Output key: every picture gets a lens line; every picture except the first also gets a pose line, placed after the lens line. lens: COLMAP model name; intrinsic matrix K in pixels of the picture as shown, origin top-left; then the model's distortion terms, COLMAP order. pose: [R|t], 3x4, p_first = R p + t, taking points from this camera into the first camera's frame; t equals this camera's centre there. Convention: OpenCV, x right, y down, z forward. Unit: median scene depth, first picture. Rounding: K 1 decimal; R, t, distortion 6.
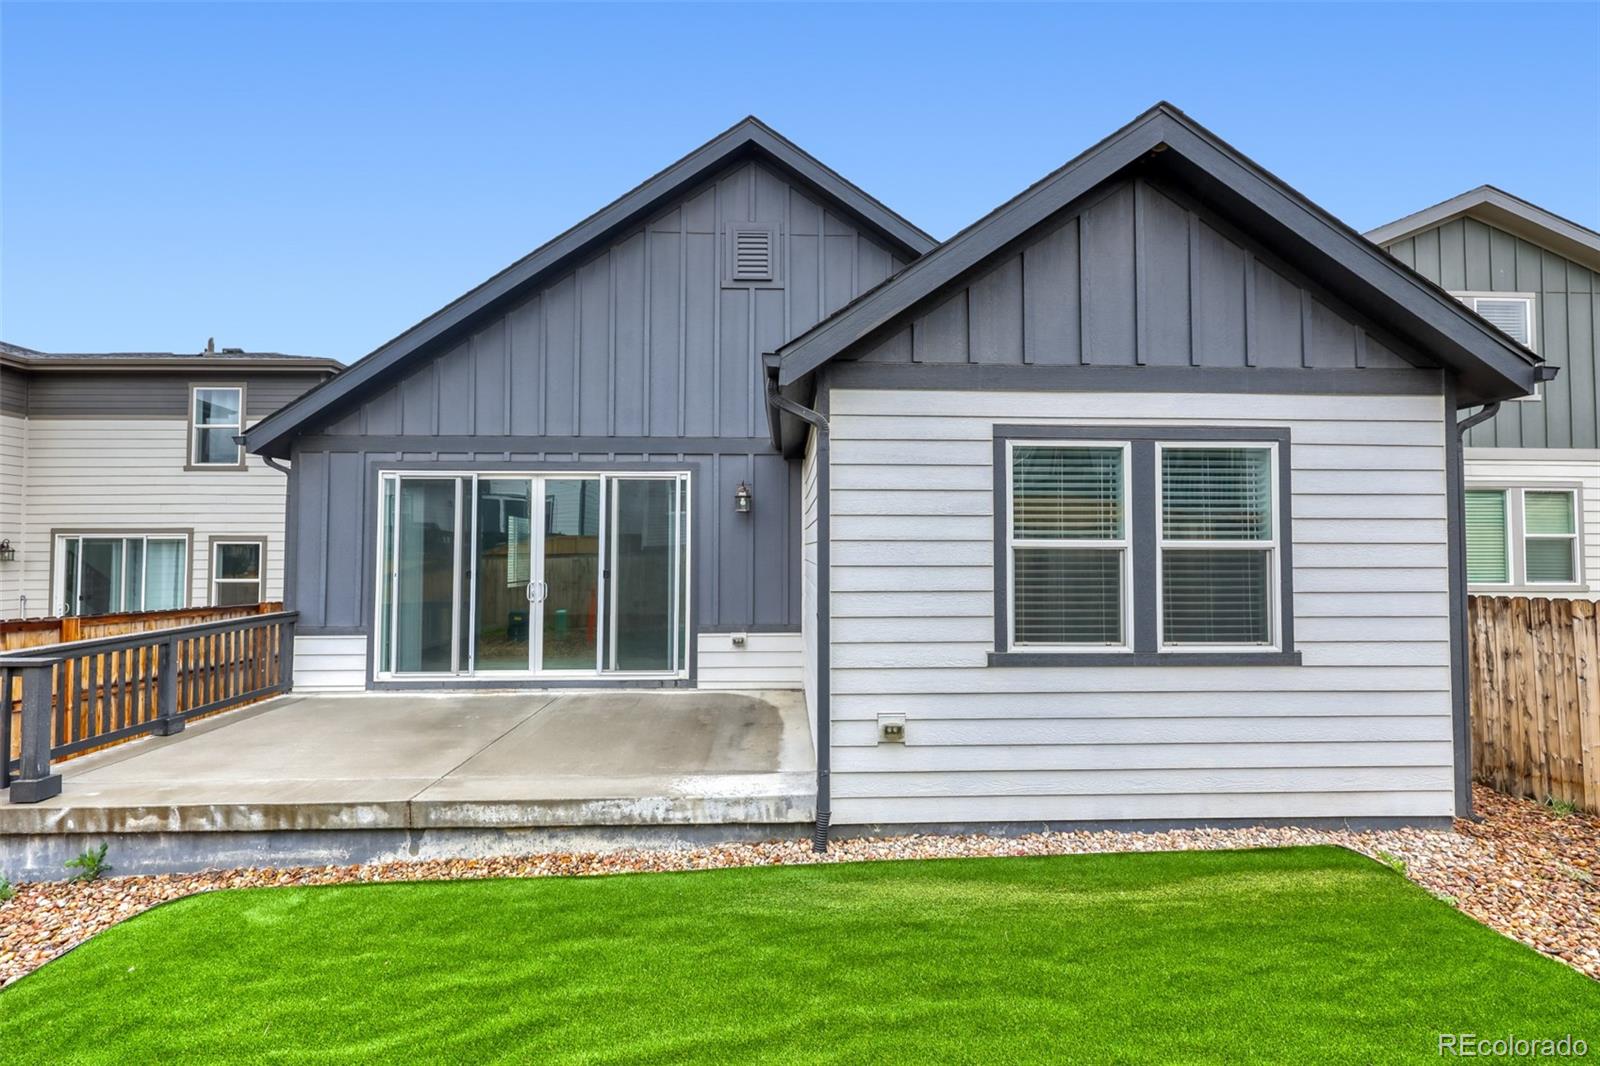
lens RADIAL K [[659.1, 0, 801.5], [0, 659.1, 530.5], [0, 0, 1]] dist [0.004176, -0.000803]
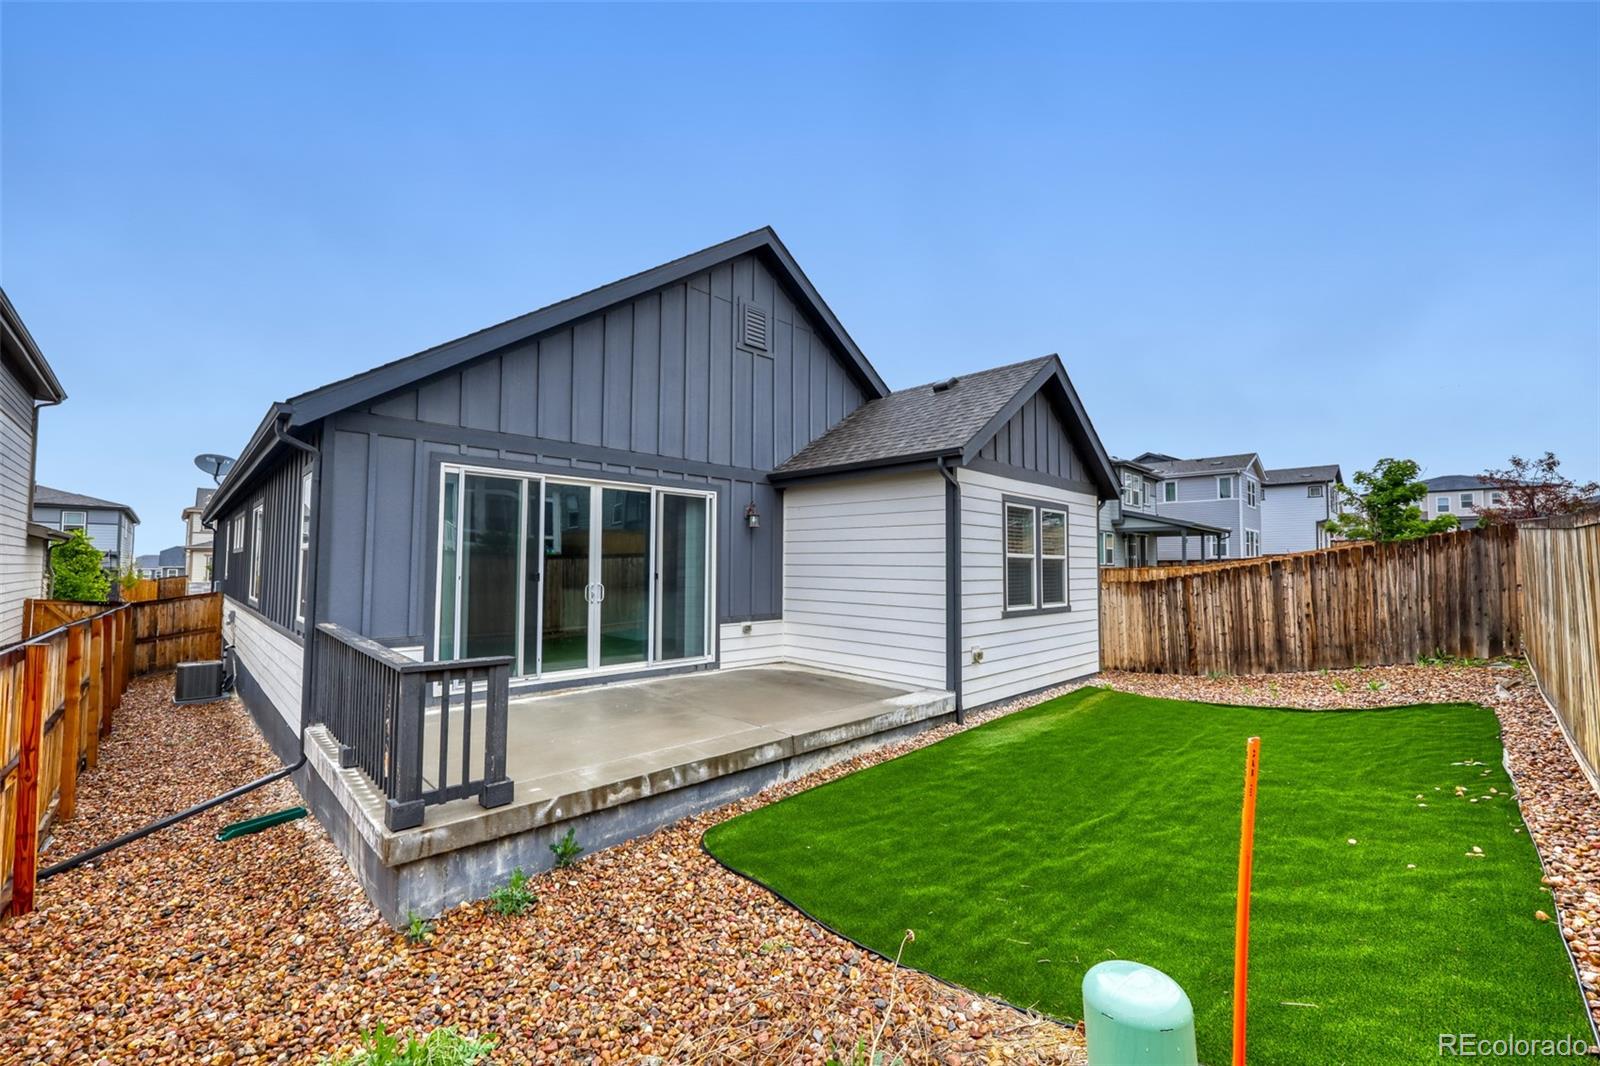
lens RADIAL K [[659.1, 0, 808.0], [0, 659.1, 534.6], [0, 0, 1]] dist [0.004176, -0.000803]
pose [[0.721614, 0.039758, 0.691153, -1.473330], [-0.029106, 0.999209, -0.027090, 0.029032], [-0.691684, -0.000568, 0.722200, -0.003050]]
